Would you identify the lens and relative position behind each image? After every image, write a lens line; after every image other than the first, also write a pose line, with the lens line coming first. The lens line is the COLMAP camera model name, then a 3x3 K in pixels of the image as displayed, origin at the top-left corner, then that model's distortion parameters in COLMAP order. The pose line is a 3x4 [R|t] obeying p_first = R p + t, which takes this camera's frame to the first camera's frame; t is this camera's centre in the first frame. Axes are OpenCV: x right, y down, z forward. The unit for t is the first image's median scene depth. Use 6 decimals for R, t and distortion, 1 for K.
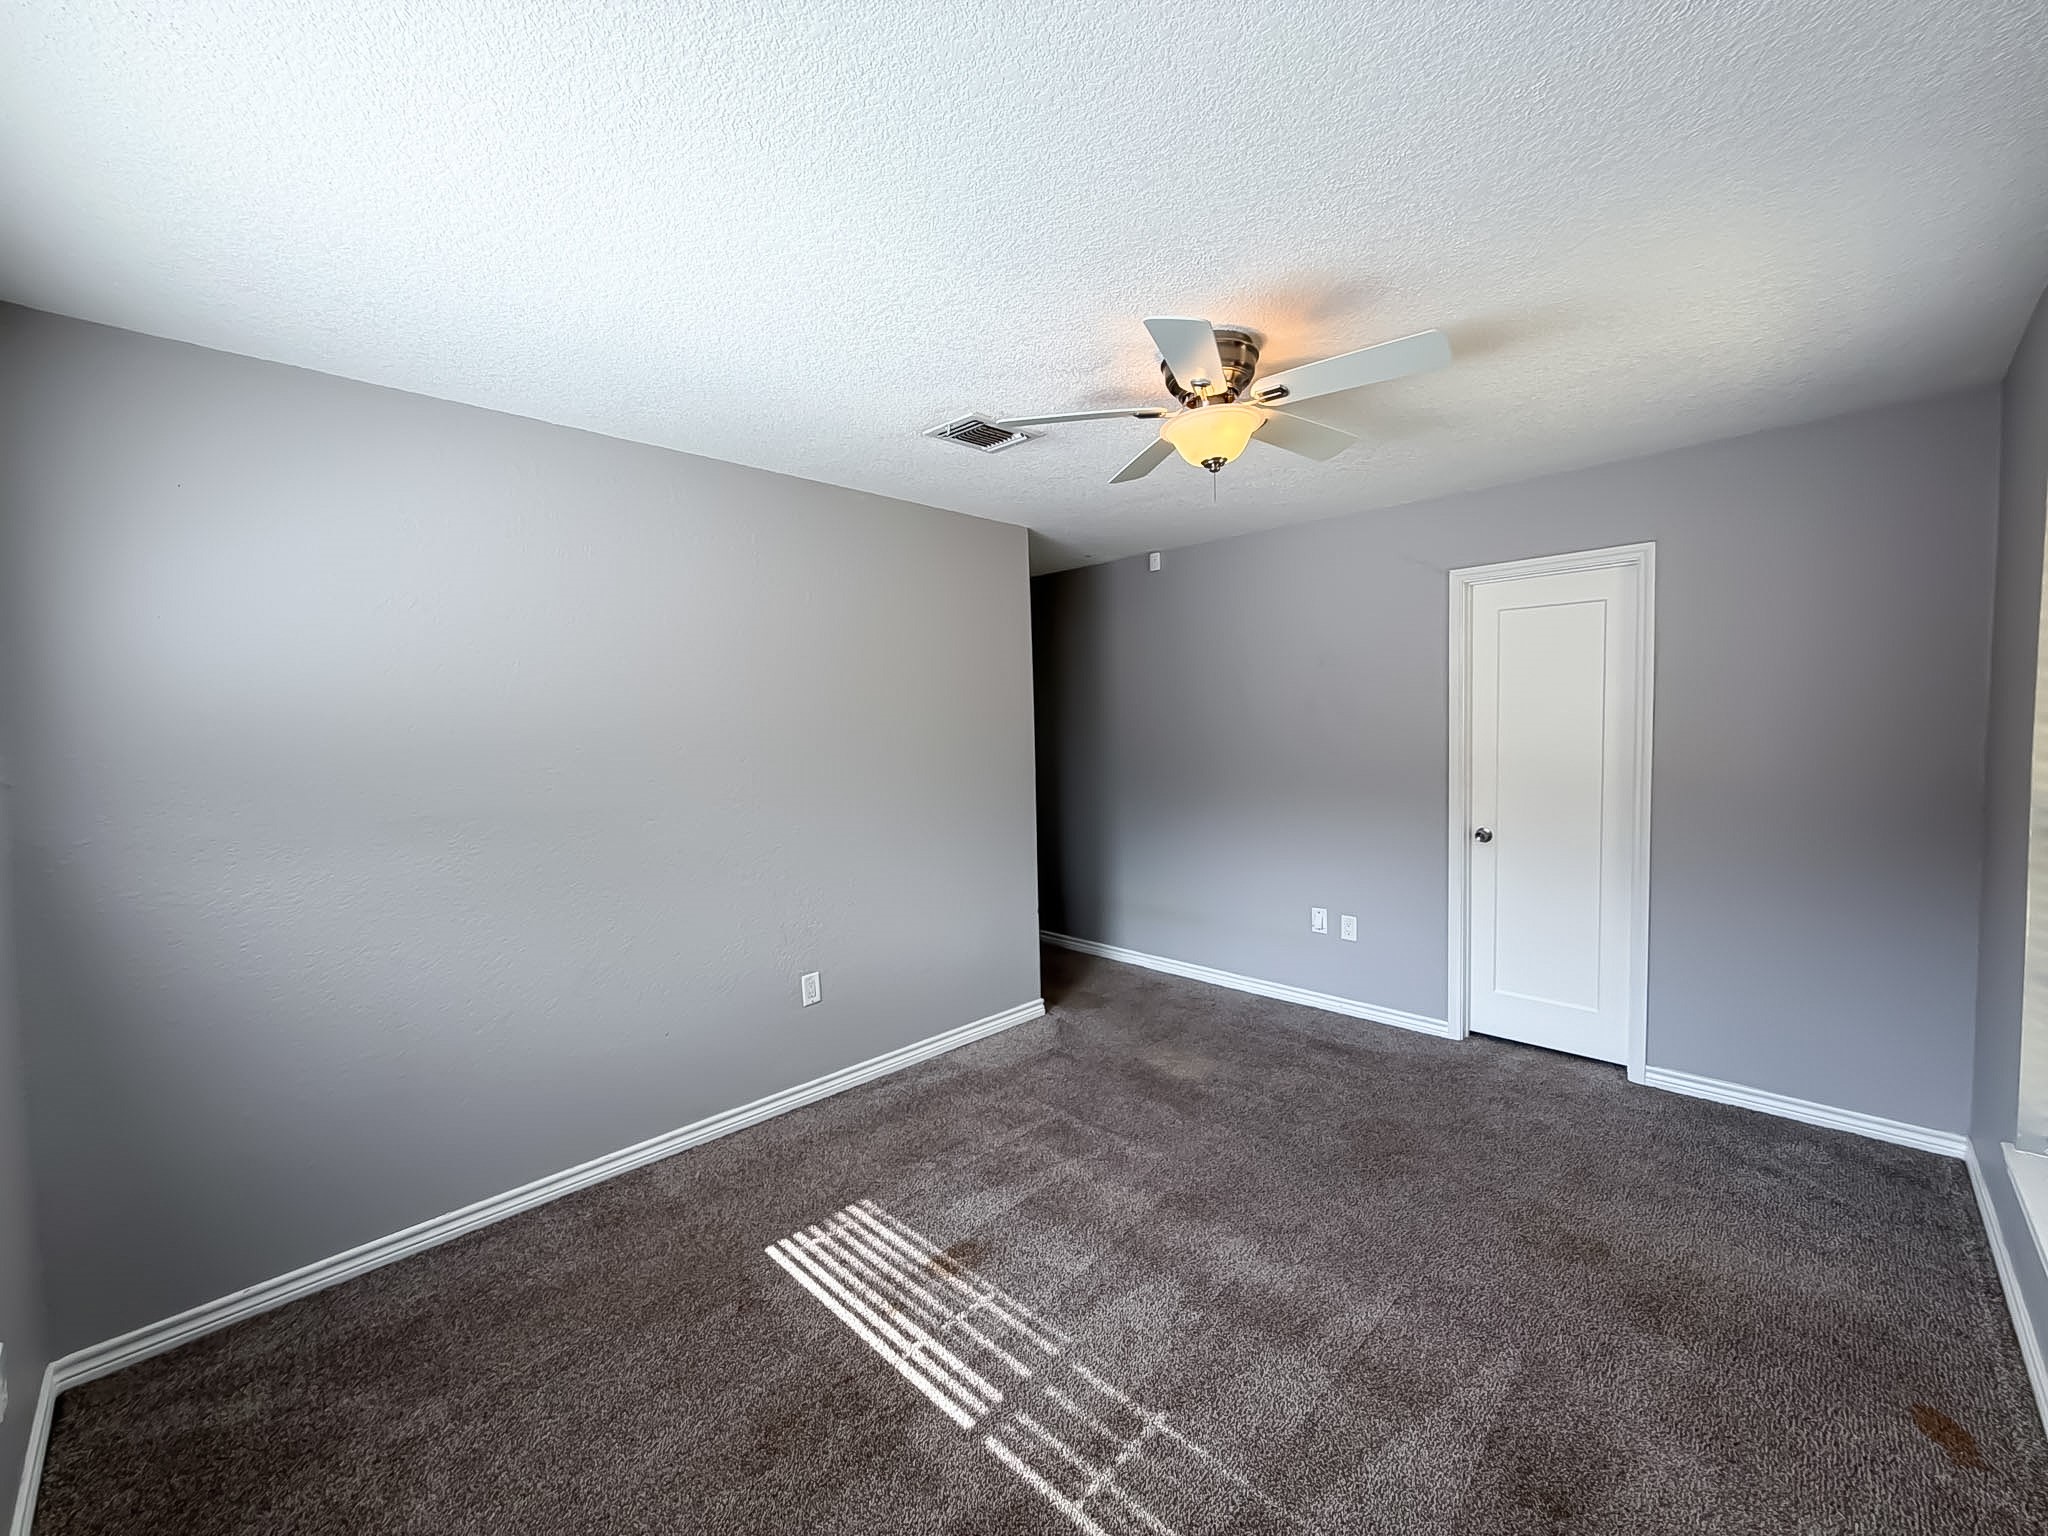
lens RADIAL K [[818.7, 0, 1011.7], [0, 818.7, 766.9], [0, 0, 1]] dist [-0.008175, 0.000862]
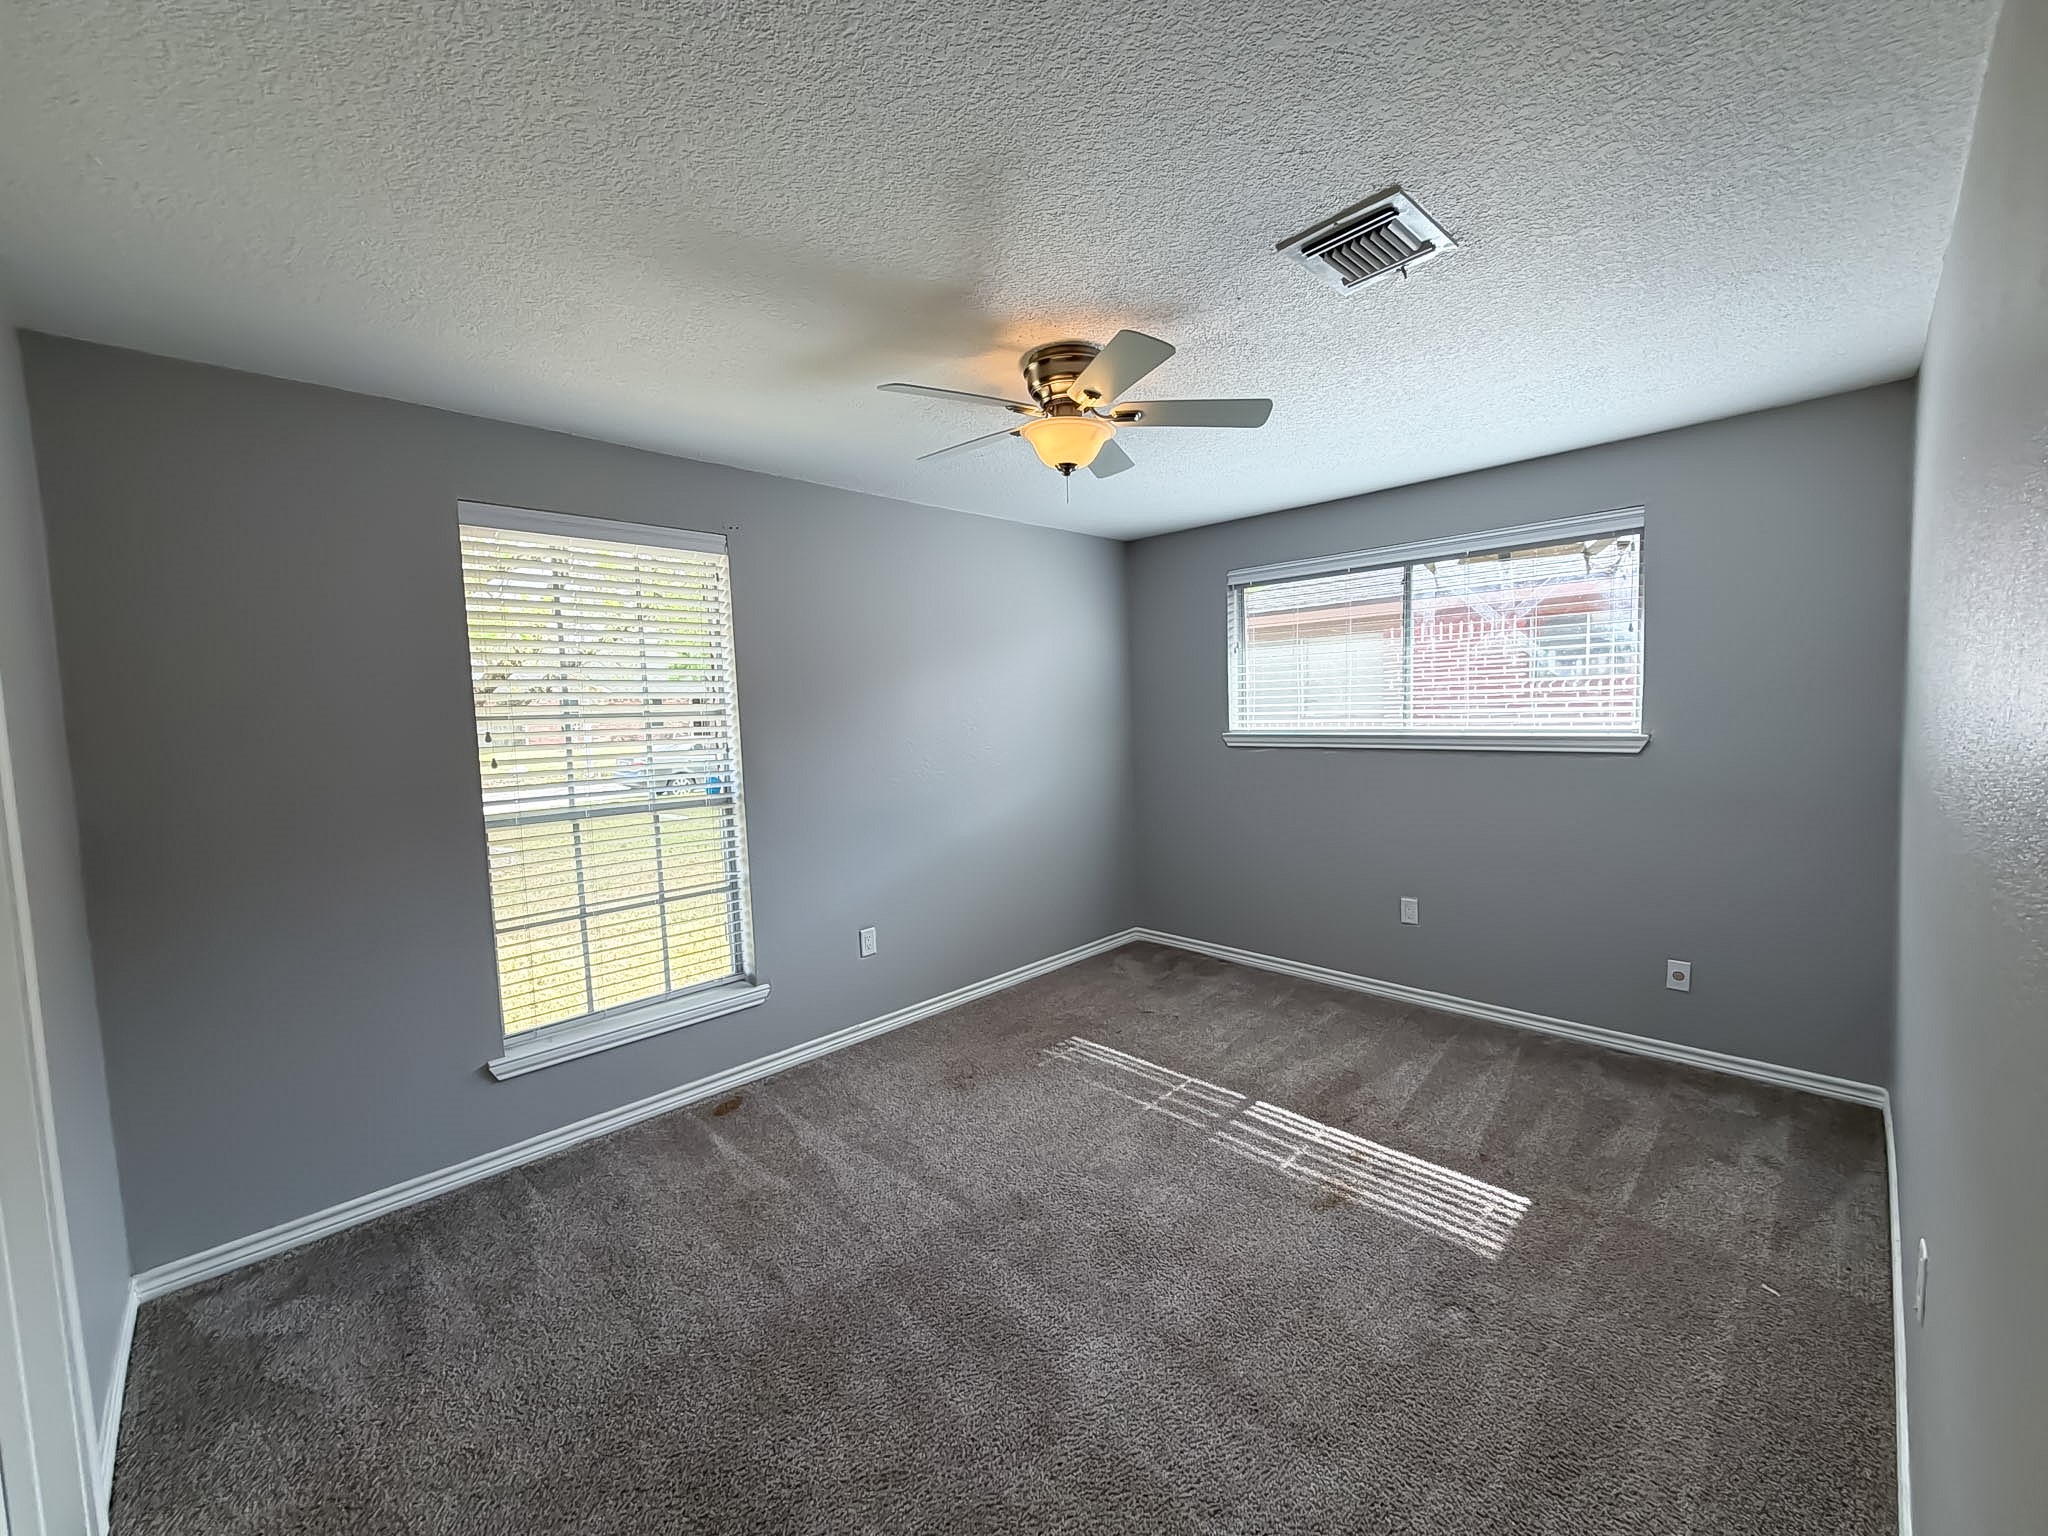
lens RADIAL K [[818.7, 0, 1022.8], [0, 818.7, 760.2], [0, 0, 1]] dist [-0.008175, 0.000862]
pose [[-0.998342, 0.051509, 0.025692, 0.296890], [0.054350, 0.990535, 0.126039, -0.118091], [-0.018957, 0.127226, -0.991693, 2.130264]]
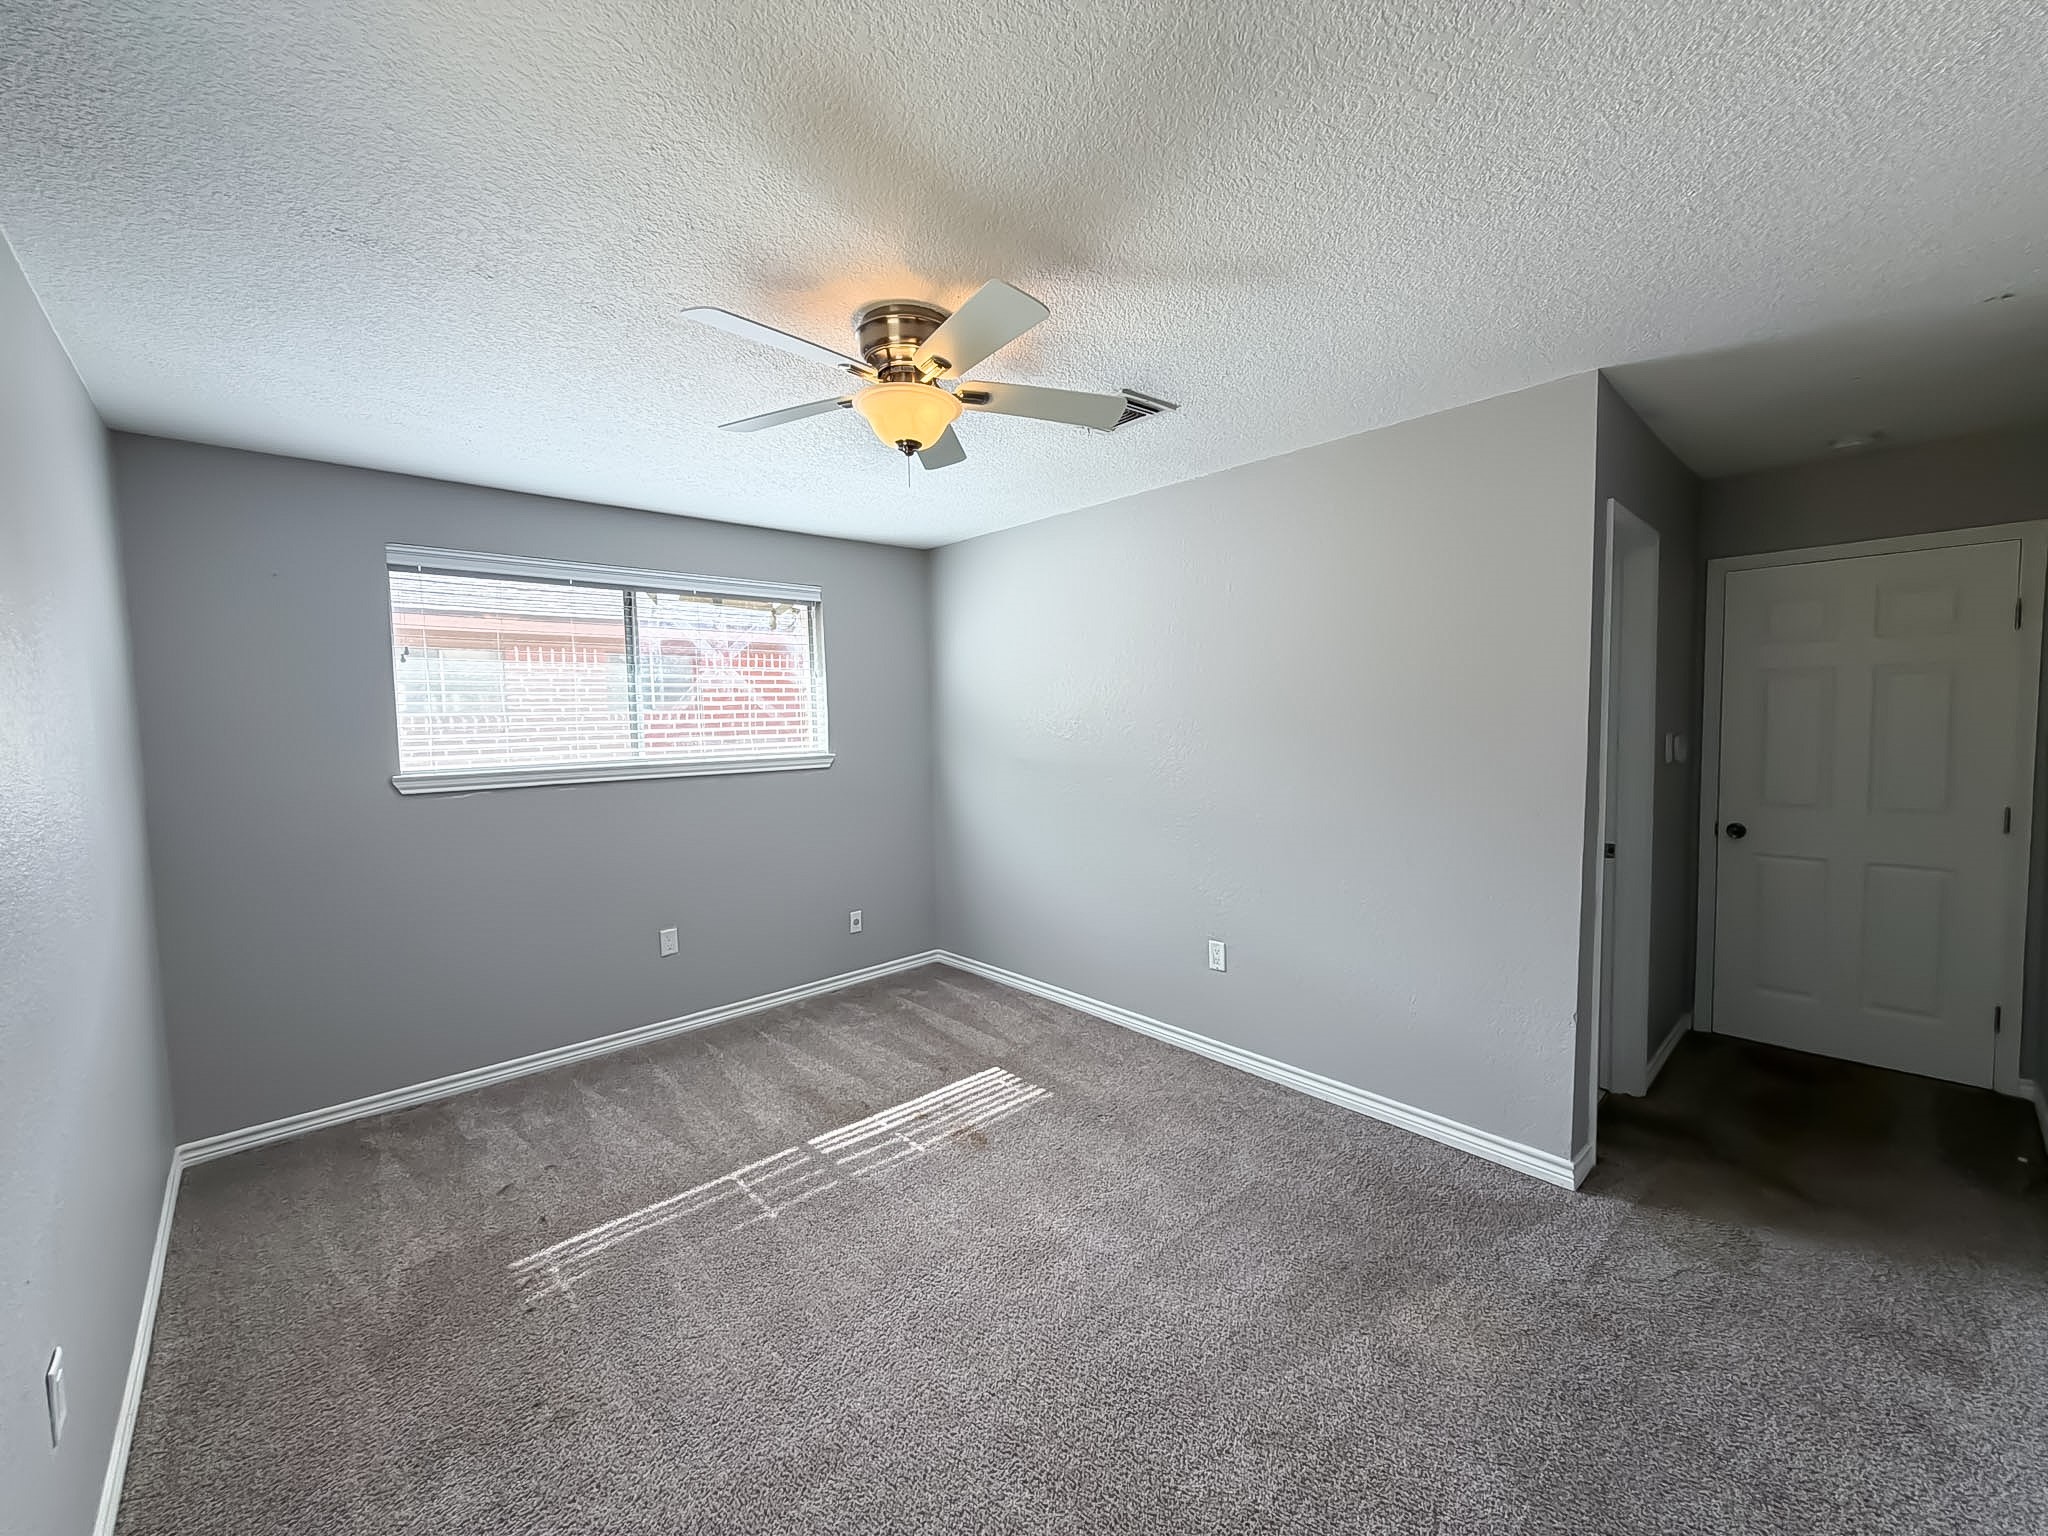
lens RADIAL K [[818.7, 0, 1018.9], [0, 818.7, 762.7], [0, 0, 1]] dist [-0.008175, 0.000862]
pose [[-0.043315, 0.082663, -0.995636, 1.215933], [-0.039847, 0.995635, 0.084397, -0.083774], [0.998267, 0.043329, -0.039832, 1.180374]]
